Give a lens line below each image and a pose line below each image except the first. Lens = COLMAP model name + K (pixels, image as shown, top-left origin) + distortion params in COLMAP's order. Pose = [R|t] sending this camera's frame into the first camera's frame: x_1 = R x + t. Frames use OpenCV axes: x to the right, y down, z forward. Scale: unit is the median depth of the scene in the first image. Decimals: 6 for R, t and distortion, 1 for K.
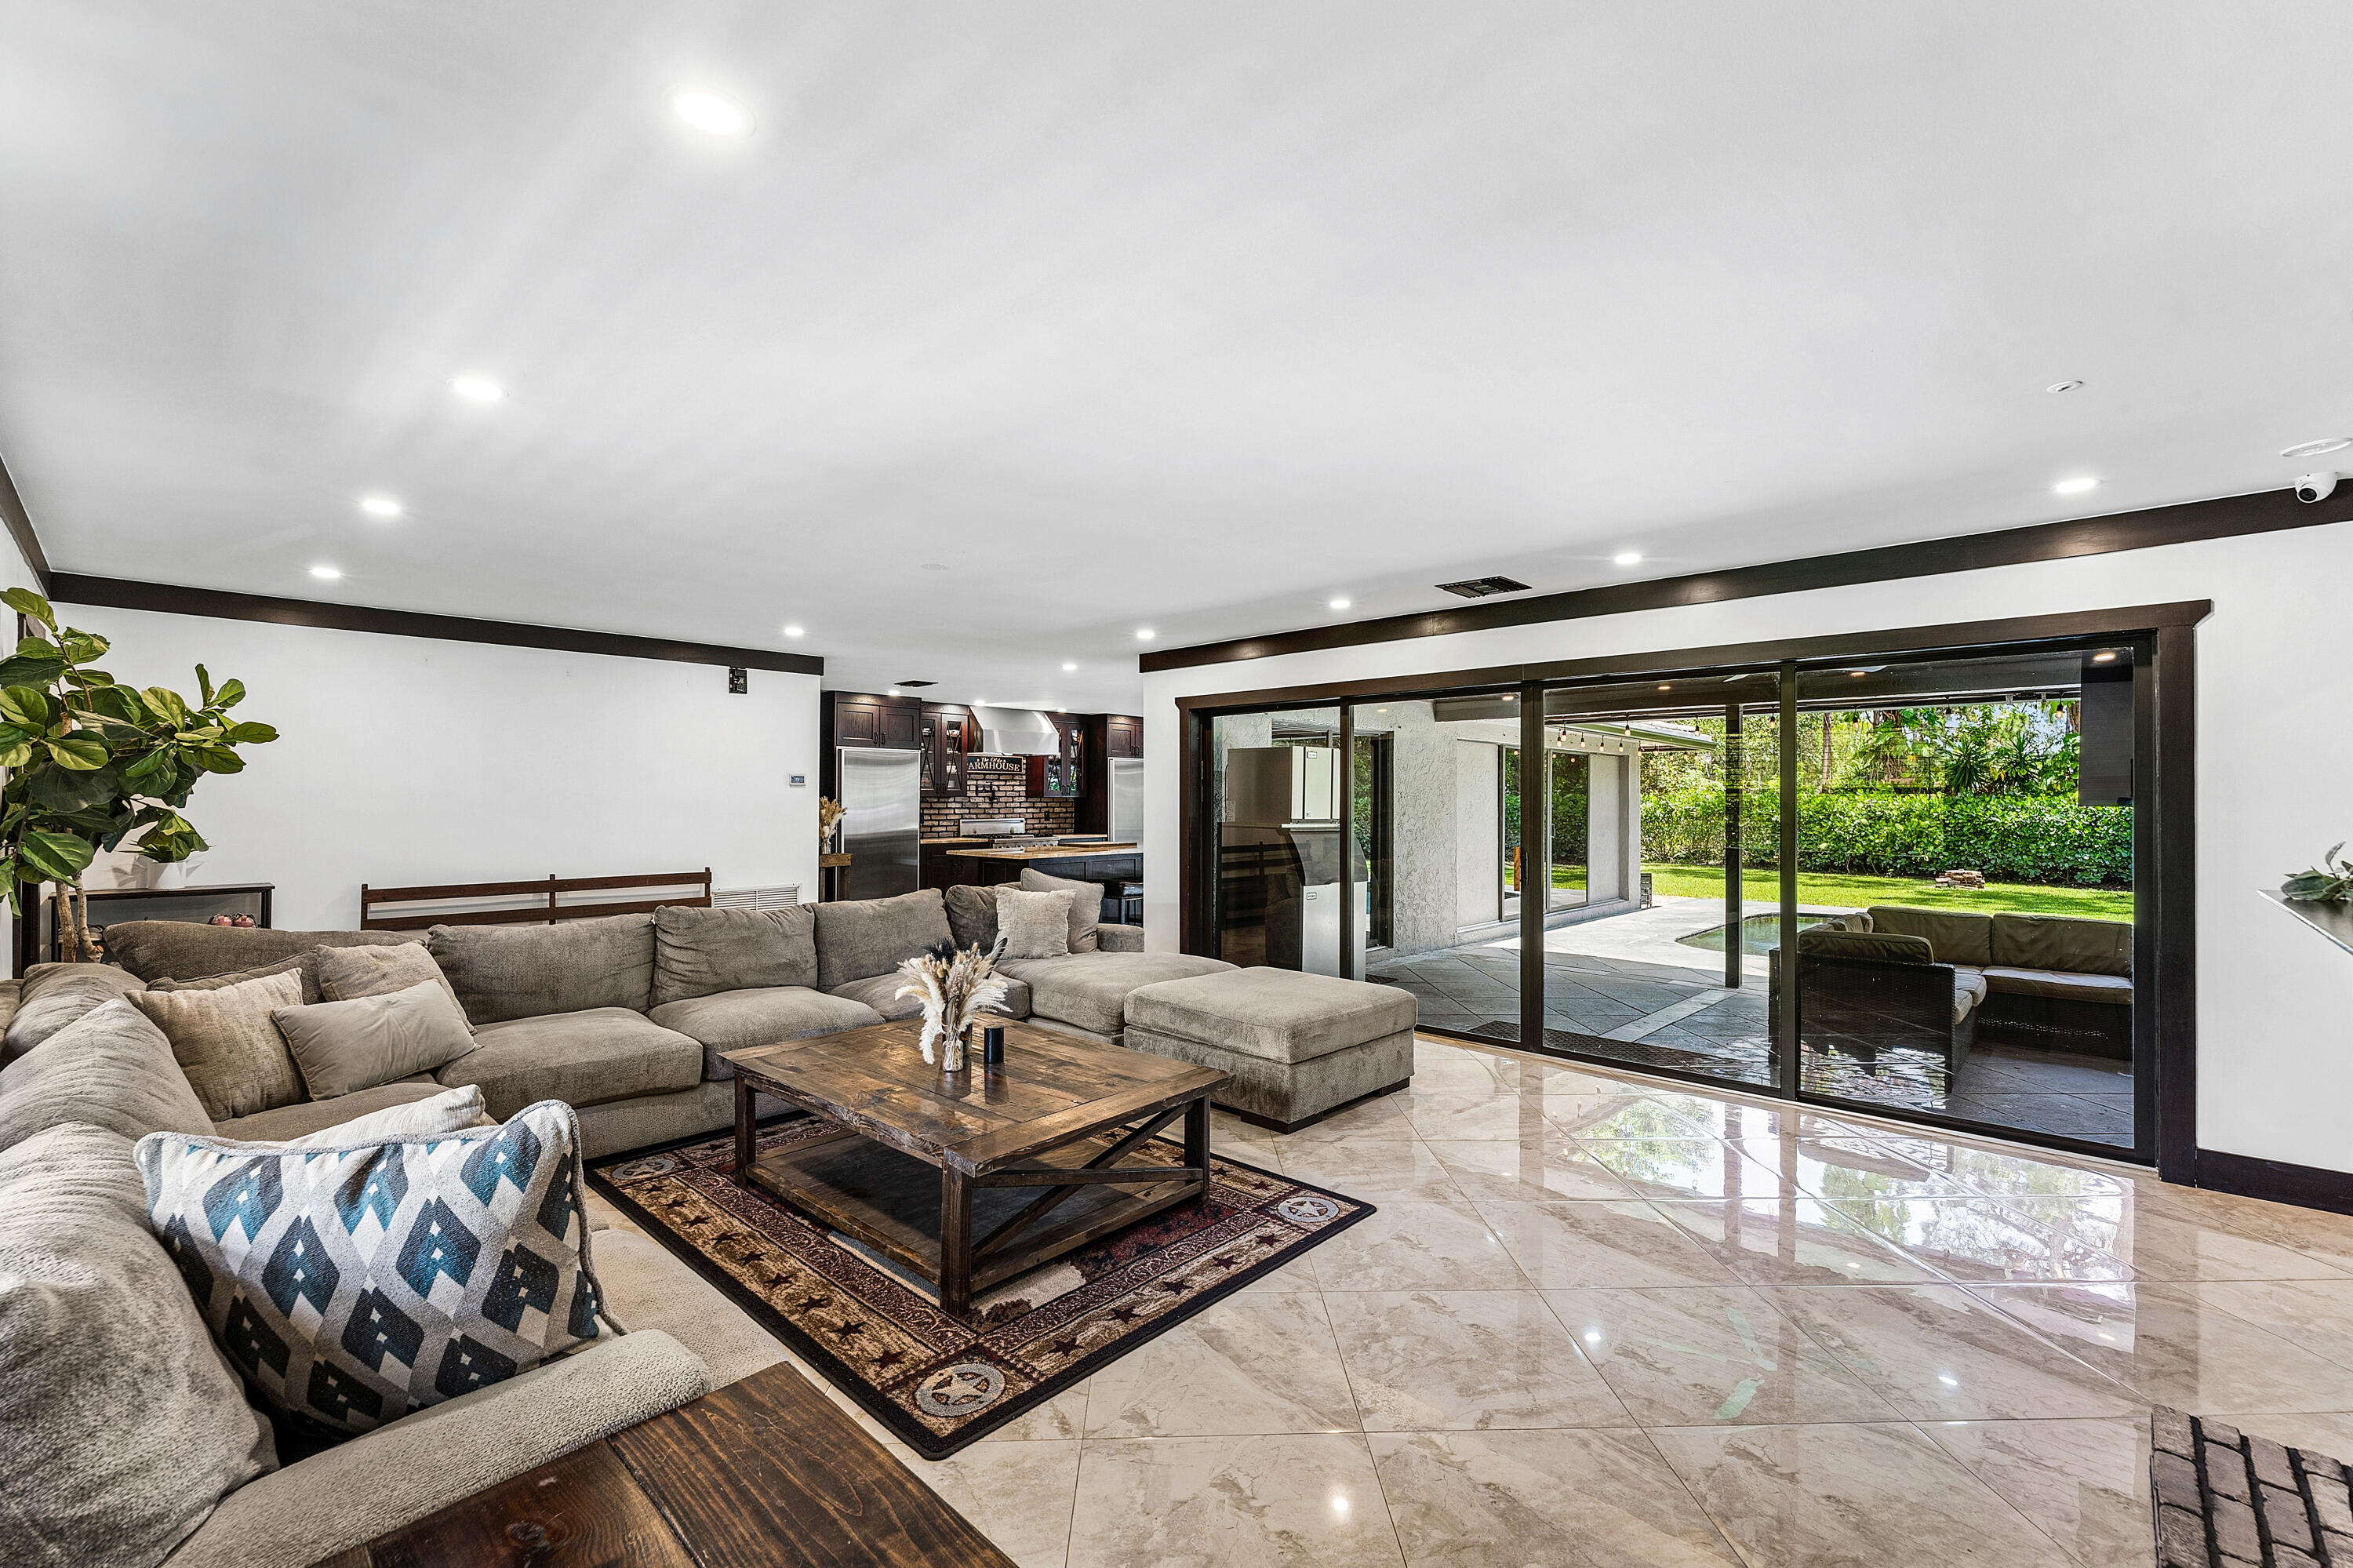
lens RADIAL K [[1006.0, 0, 1208.4], [0, 1006.0, 792.8], [0, 0, 1]] dist [-0.001534, -0.000088]
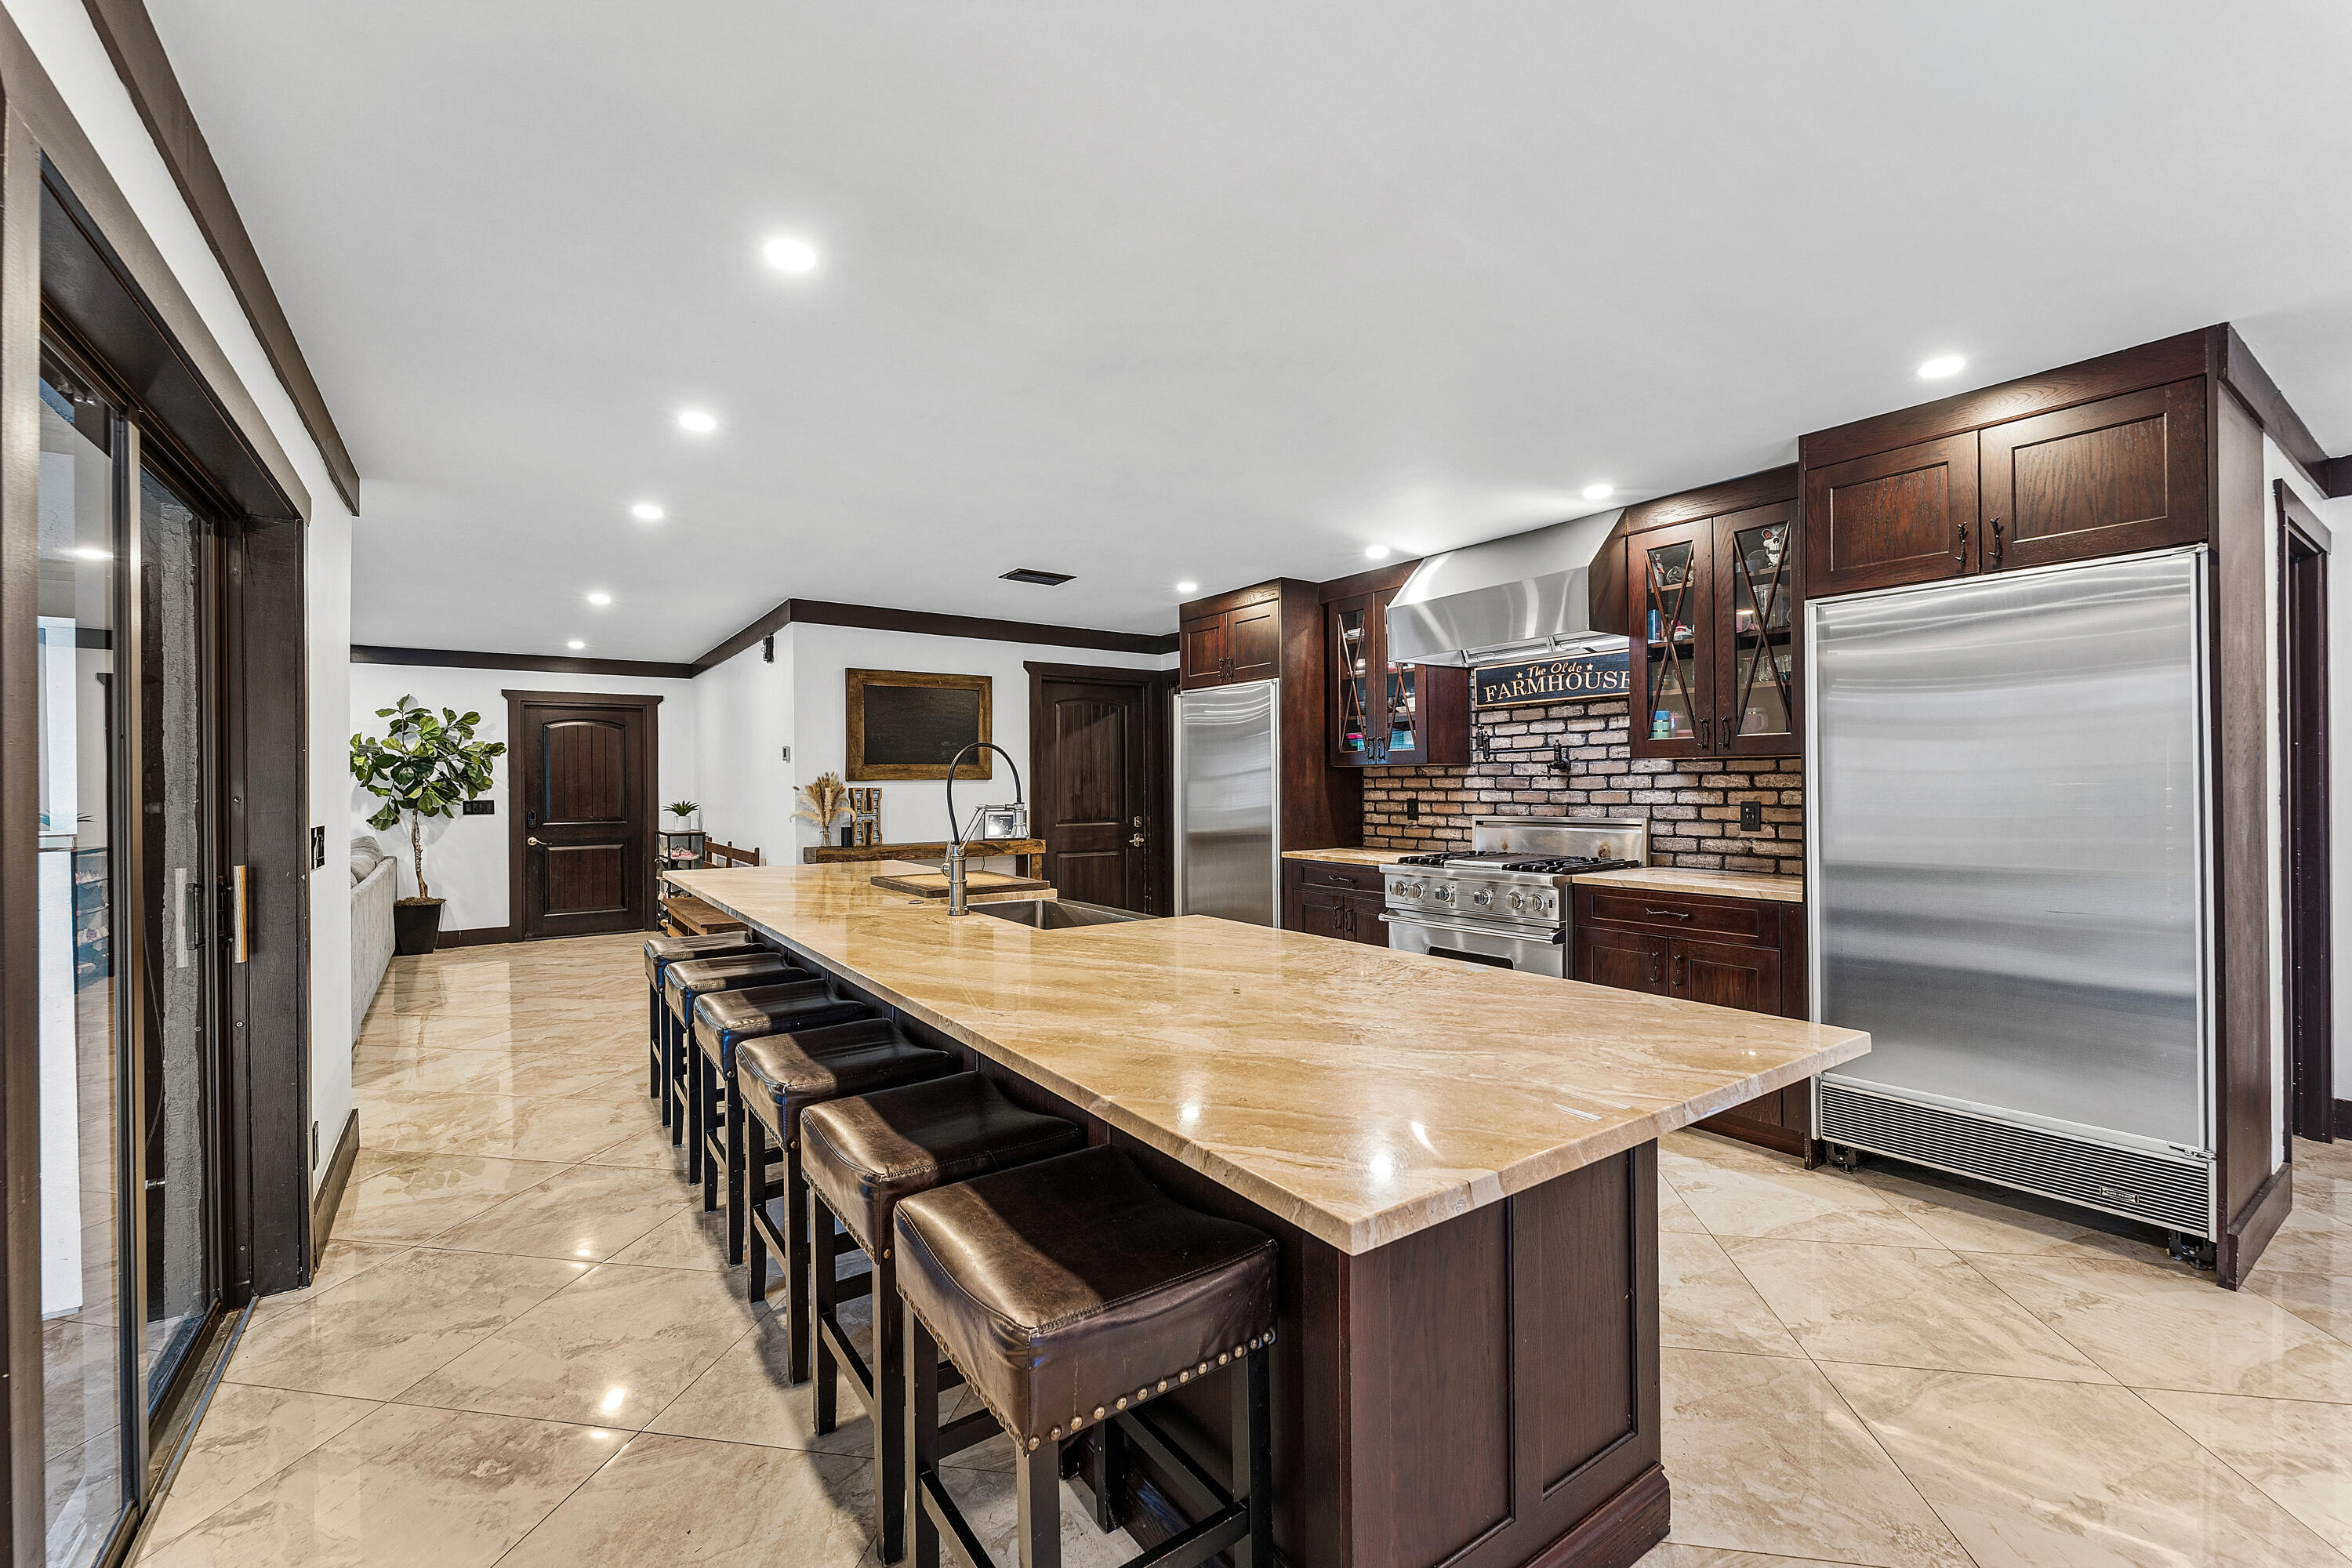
lens RADIAL K [[972.4, 0, 1183.7], [0, 972.4, 787.2], [0, 0, 1]] dist [-0.001632, -0.000127]
pose [[-0.214082, 0.003696, -0.976809, 0.213747], [0.013643, 0.999907, 0.000793, 0.012963], [0.976720, -0.013157, -0.214112, 1.039022]]
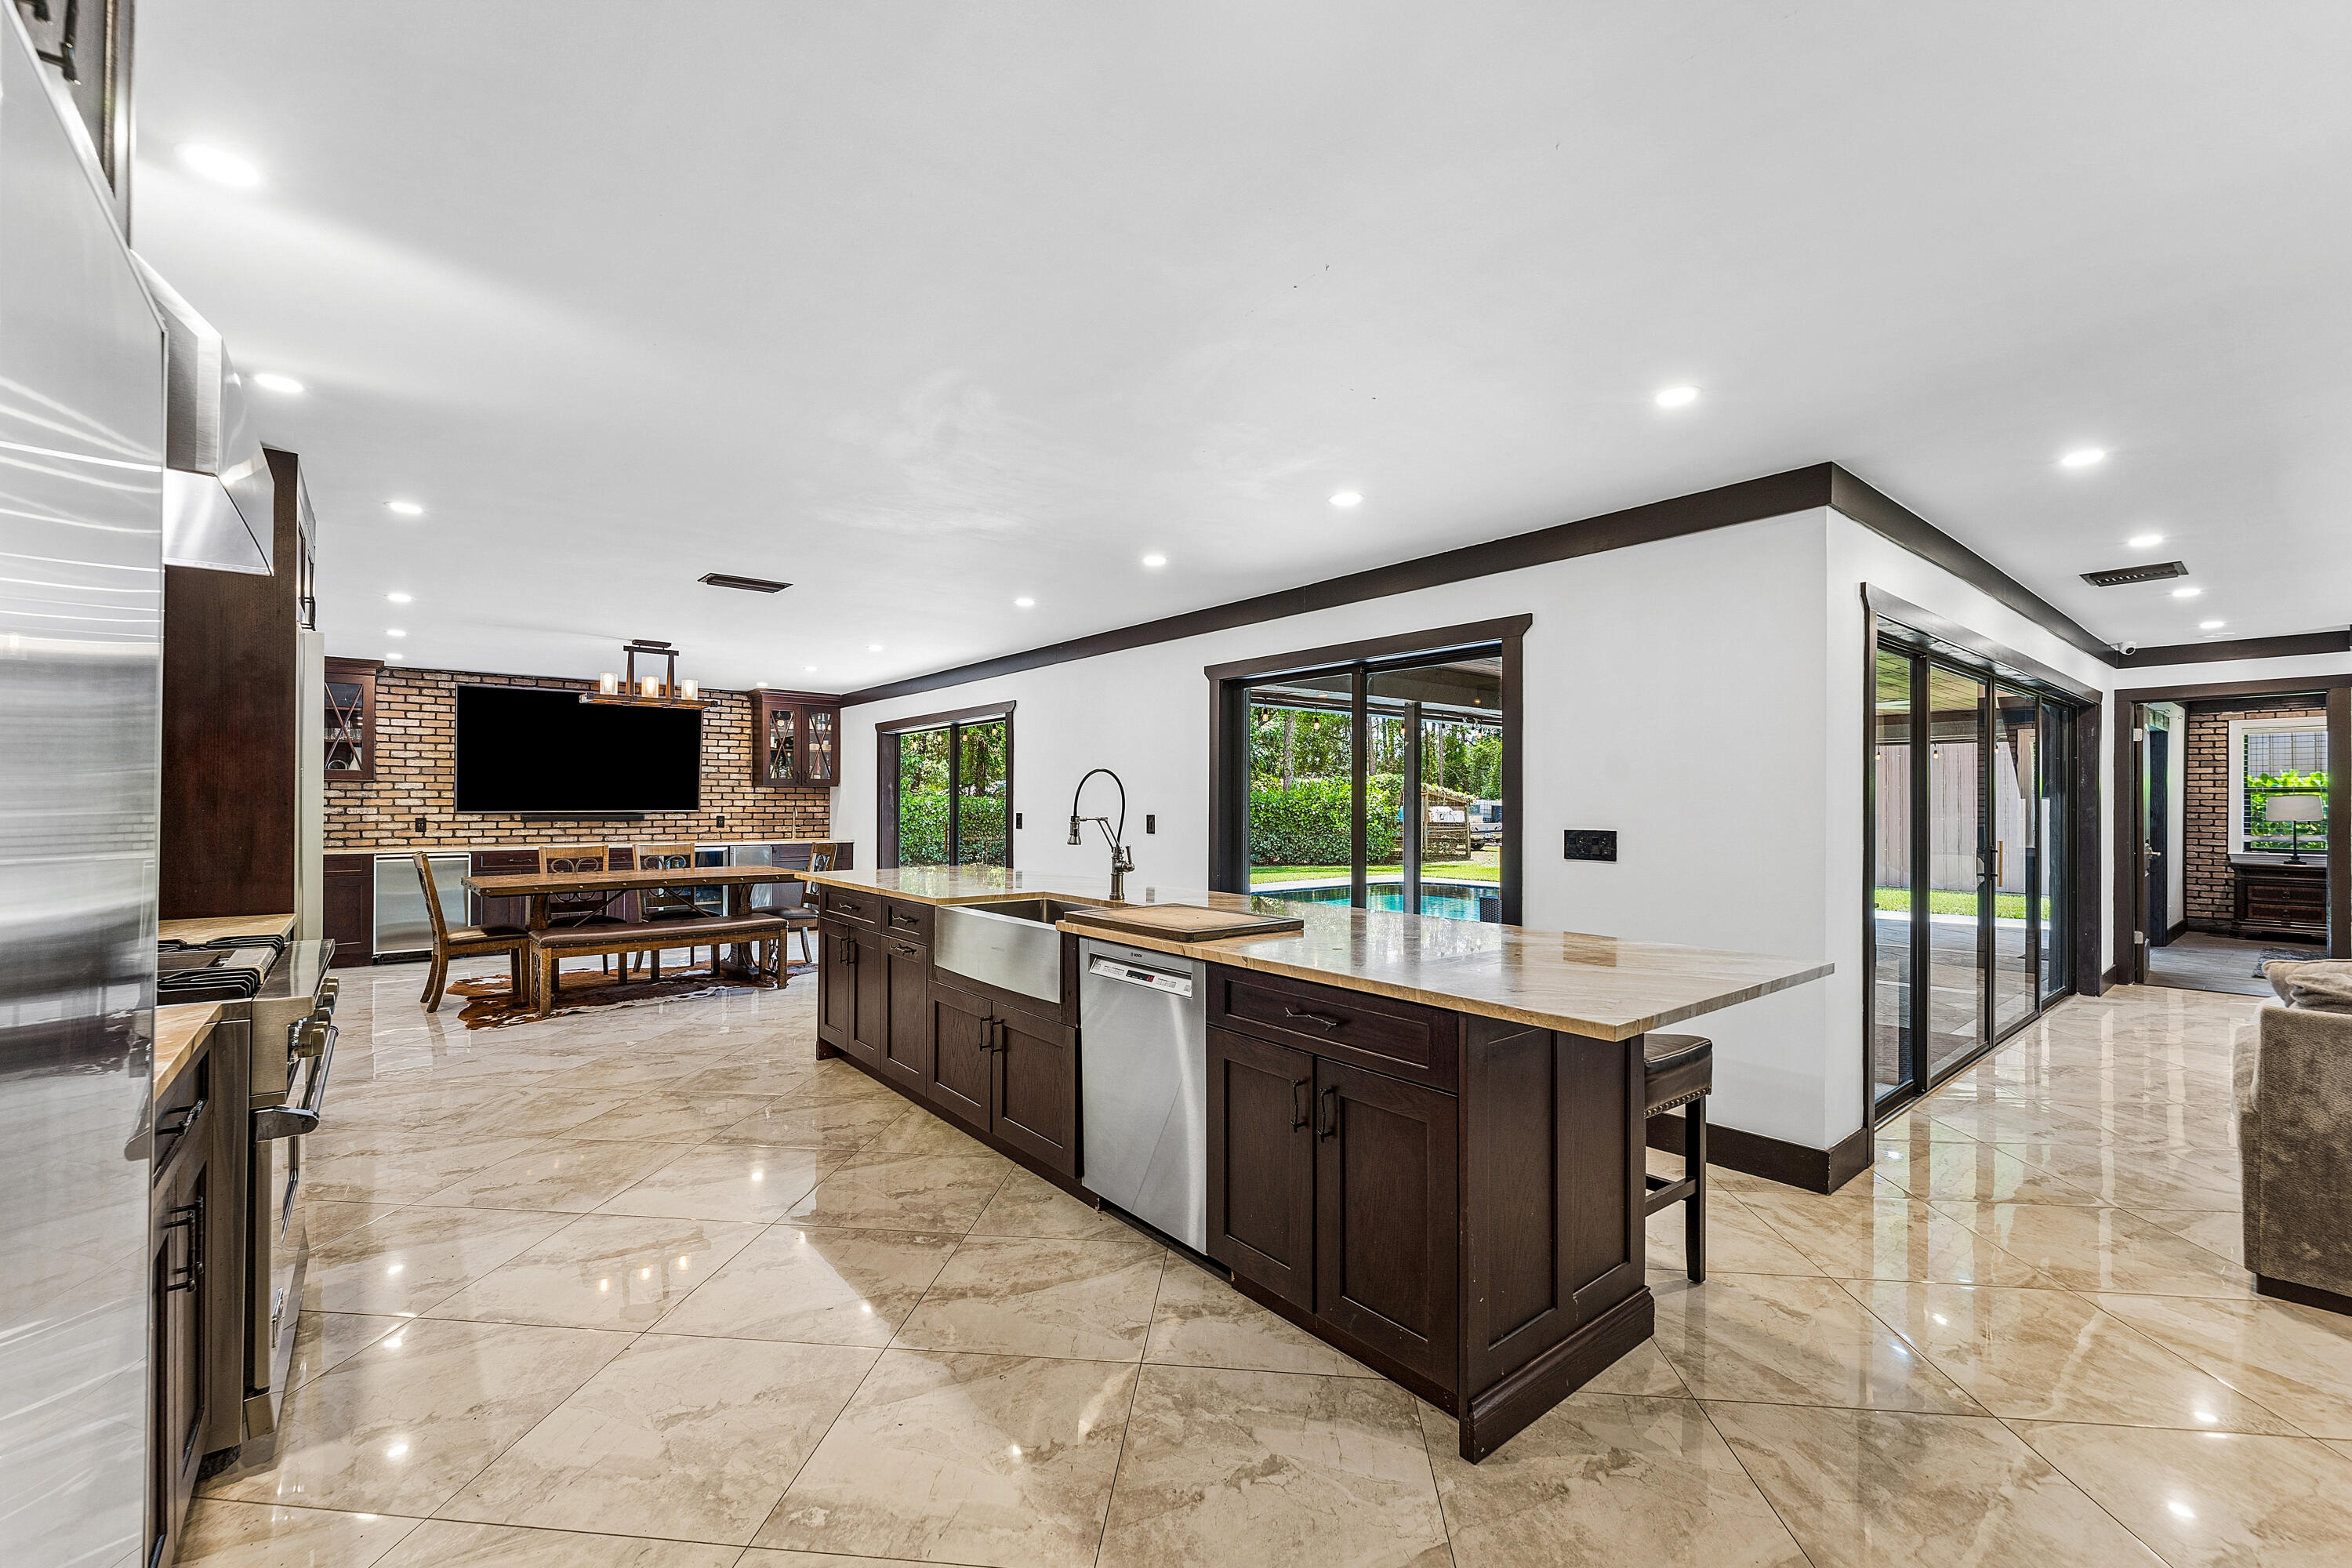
lens RADIAL K [[965.8, 0, 1177.9], [0, 965.8, 805.6], [0, 0, 1]] dist [0.000543, 0.000316]
pose [[0.143714, -0.004407, 0.989609, -0.367871], [-0.009278, 0.999940, 0.005801, 0.010850], [-0.989576, -0.010015, 0.143665, 0.851340]]
